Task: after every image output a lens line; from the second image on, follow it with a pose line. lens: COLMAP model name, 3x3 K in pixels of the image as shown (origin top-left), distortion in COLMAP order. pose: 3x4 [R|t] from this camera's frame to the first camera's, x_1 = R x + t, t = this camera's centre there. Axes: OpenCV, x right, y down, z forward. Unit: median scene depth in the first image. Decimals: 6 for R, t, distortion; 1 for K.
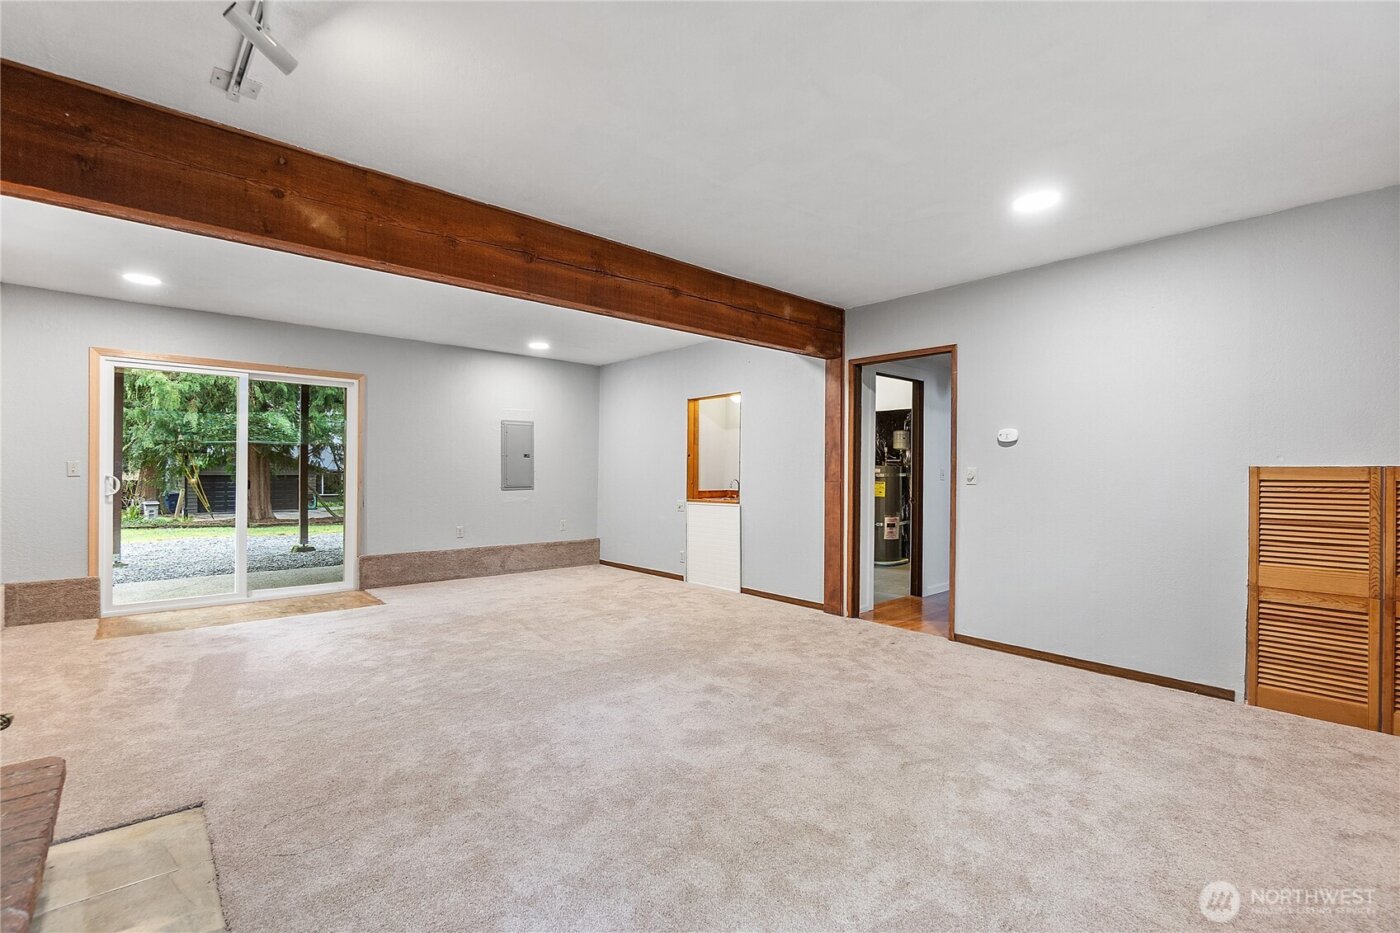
lens RADIAL K [[623.1, 0, 695.9], [0, 623.1, 471.2], [0, 0, 1]] dist [-0.006670, -0.000416]
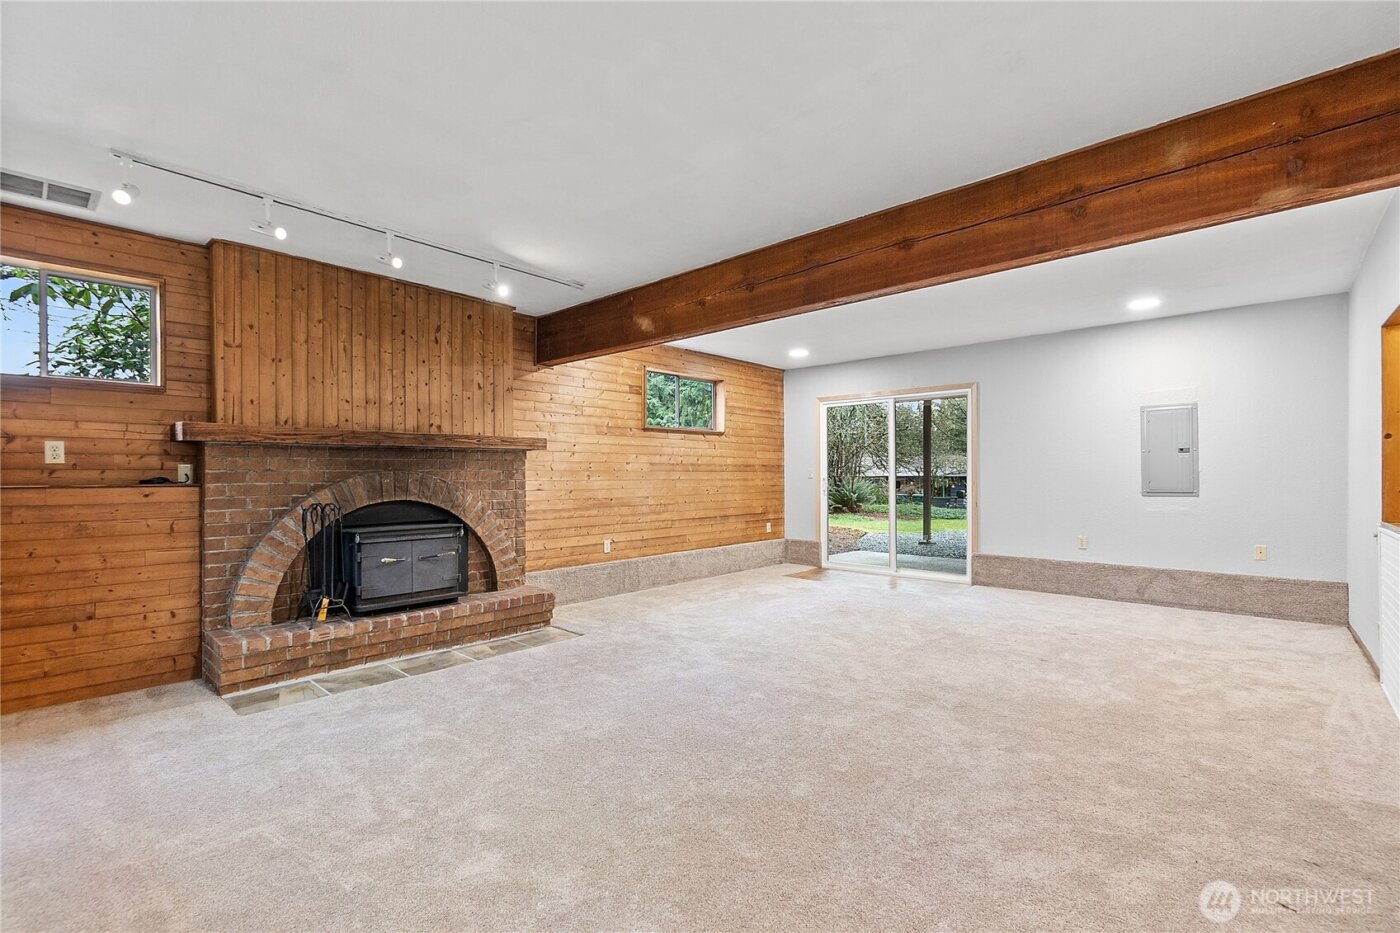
lens RADIAL K [[623.1, 0, 701.3], [0, 623.1, 473.4], [0, 0, 1]] dist [-0.006670, -0.000416]
pose [[0.100994, -0.010221, -0.994835, 0.605067], [0.005313, 0.999939, -0.009734, 0.009667], [0.994873, -0.004302, 0.101042, 0.547022]]
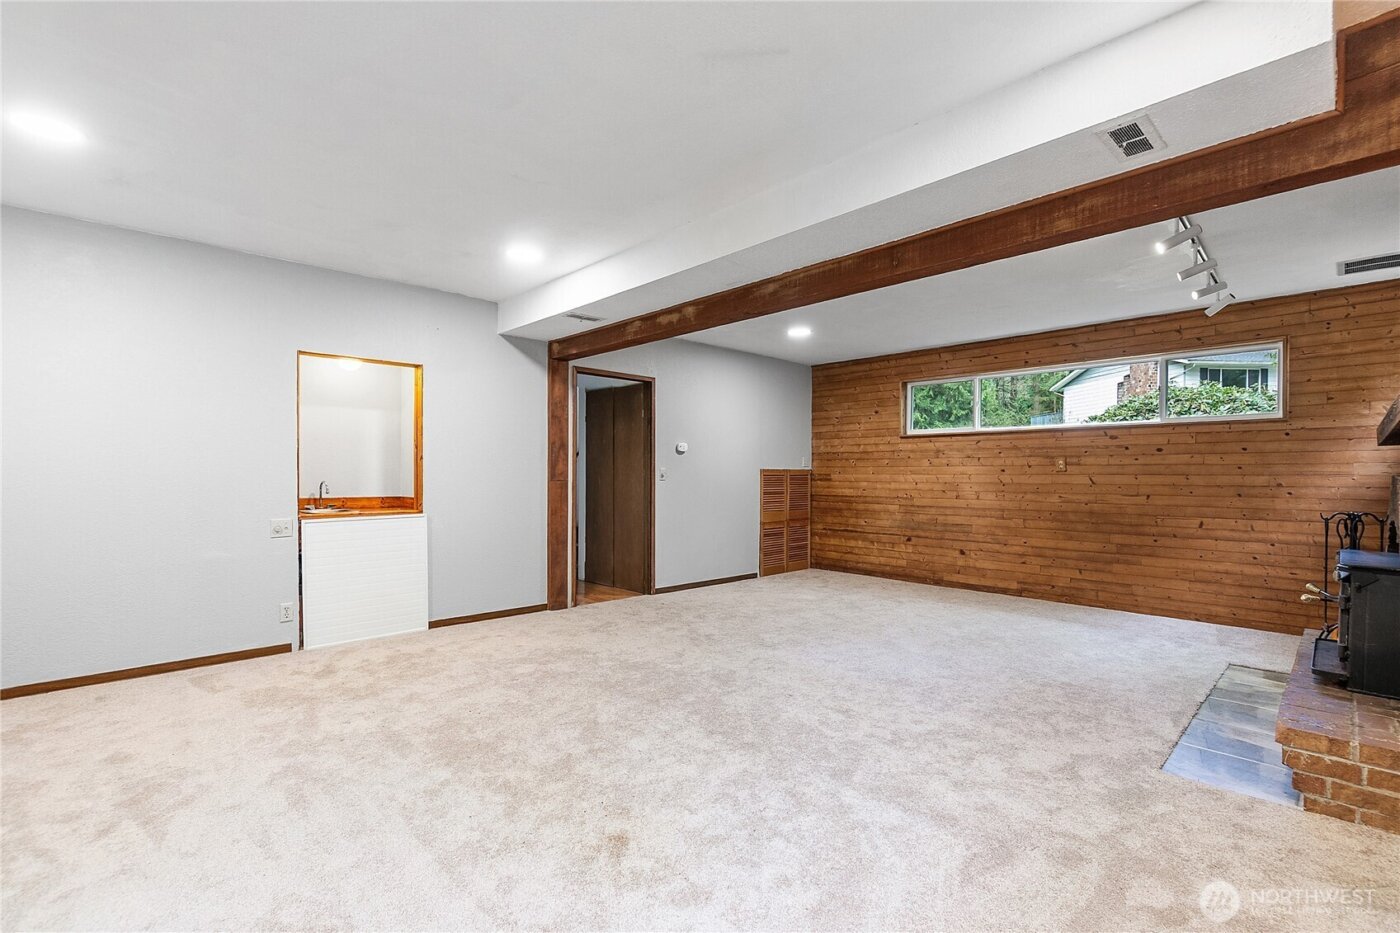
lens RADIAL K [[623.1, 0, 691.3], [0, 623.1, 470.4], [0, 0, 1]] dist [-0.006670, -0.000416]
pose [[-0.017173, -0.002040, 0.999850, -0.877474], [-0.002240, 0.999995, 0.002002, -0.004240], [-0.999850, -0.002205, -0.017178, 0.859685]]
